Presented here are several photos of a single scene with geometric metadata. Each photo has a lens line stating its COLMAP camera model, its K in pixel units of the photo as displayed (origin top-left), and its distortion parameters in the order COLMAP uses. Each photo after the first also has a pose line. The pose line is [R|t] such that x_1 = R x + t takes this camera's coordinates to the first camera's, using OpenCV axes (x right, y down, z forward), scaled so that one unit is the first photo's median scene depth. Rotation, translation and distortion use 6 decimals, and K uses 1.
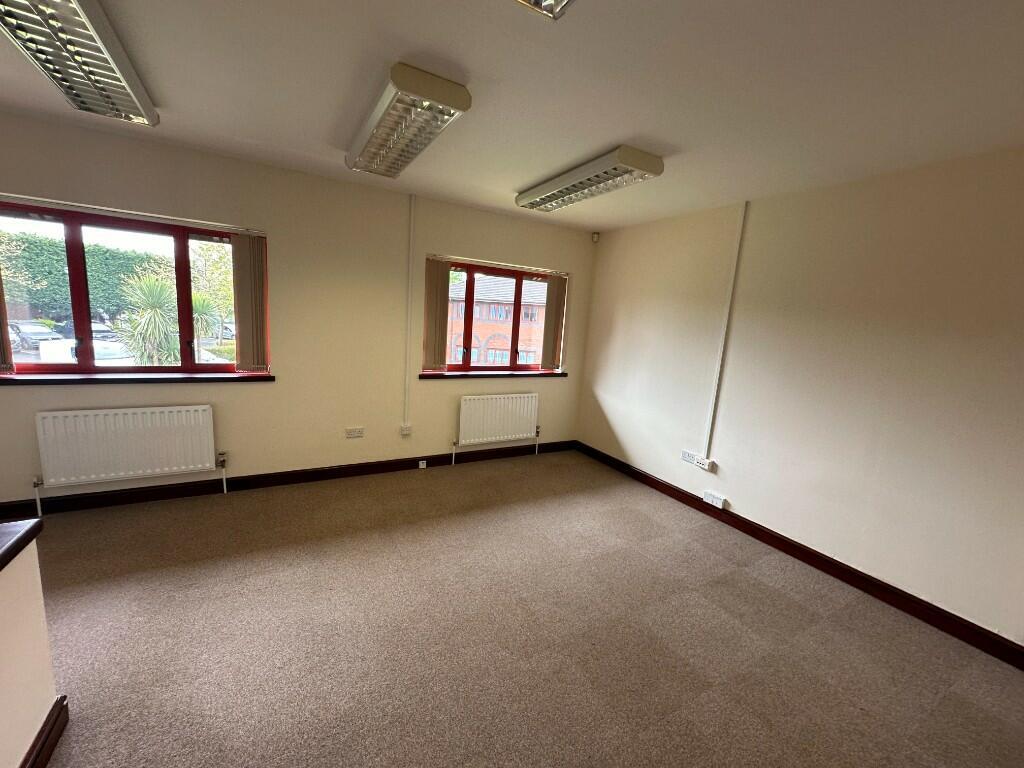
lens RADIAL K [[410.7, 0, 512.0], [0, 410.7, 384.0], [0, 0, 1]] dist [-0.002409, -0.000023]
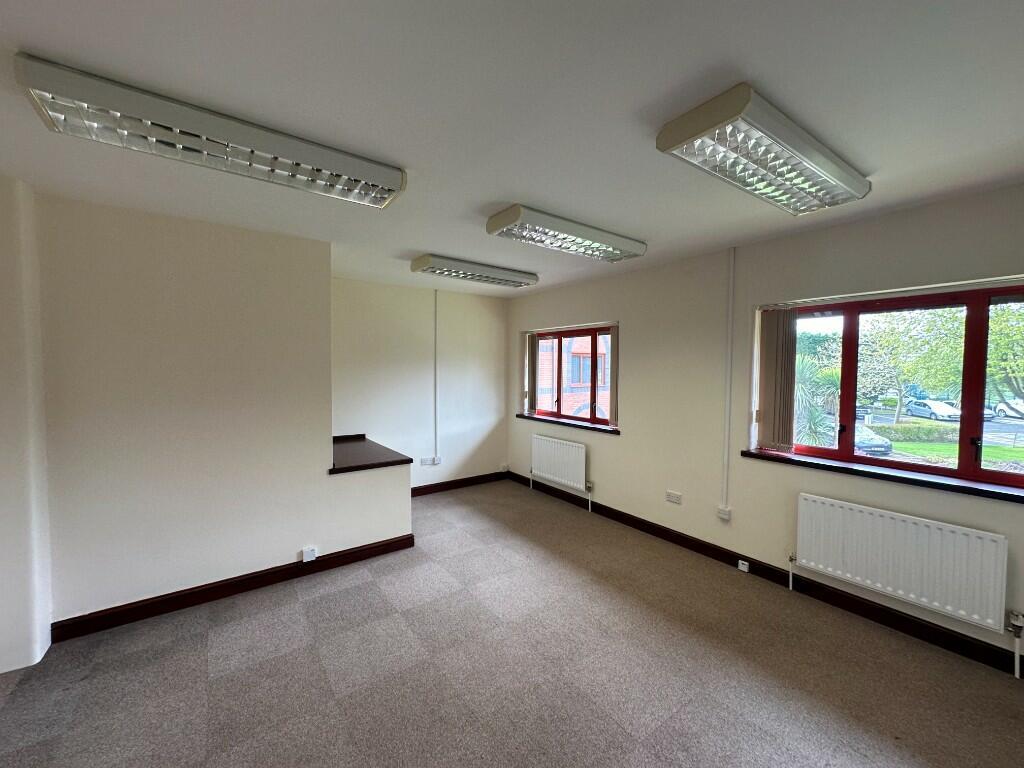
lens RADIAL K [[410.7, 0, 512.0], [0, 410.7, 384.0], [0, 0, 1]] dist [-0.002409, -0.000023]
pose [[0.107802, -0.026373, -0.993823, 0.522204], [-0.156741, 0.986695, -0.043186, -0.044745], [0.981739, 0.160428, 0.102234, 0.421384]]
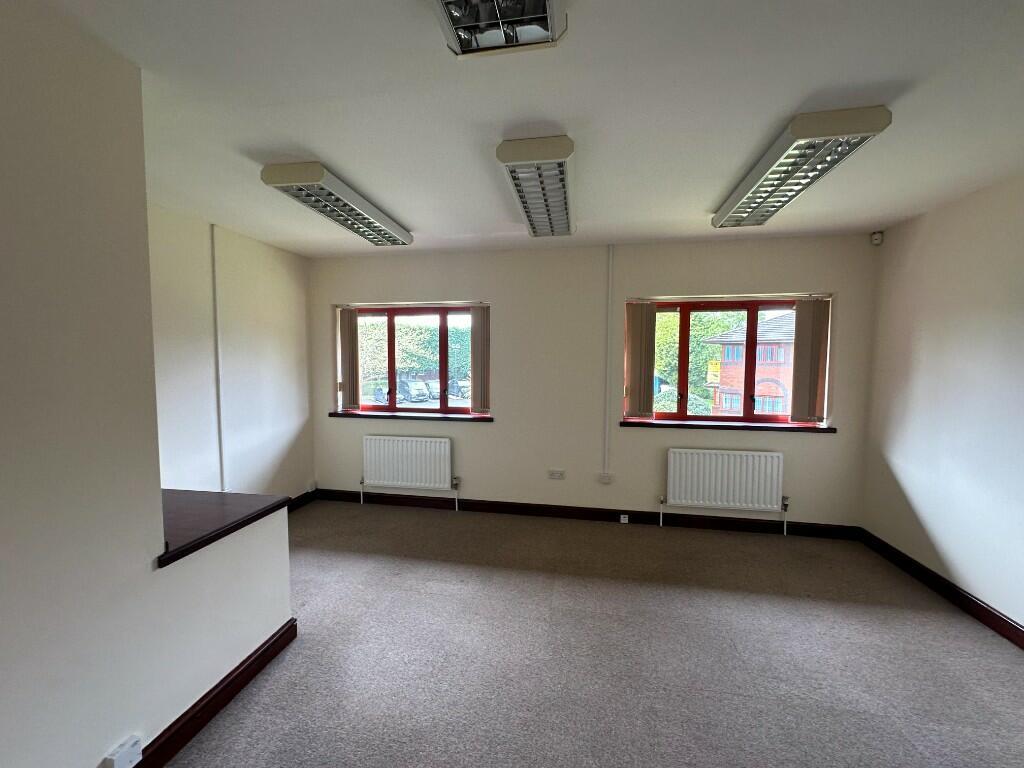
lens RADIAL K [[410.7, 0, 512.0], [0, 410.7, 384.0], [0, 0, 1]] dist [-0.002409, -0.000023]
pose [[0.764428, -0.023241, -0.644289, 0.193028], [-0.054964, 0.993362, -0.101046, 0.000085], [0.642361, 0.112655, 0.758077, 0.093713]]
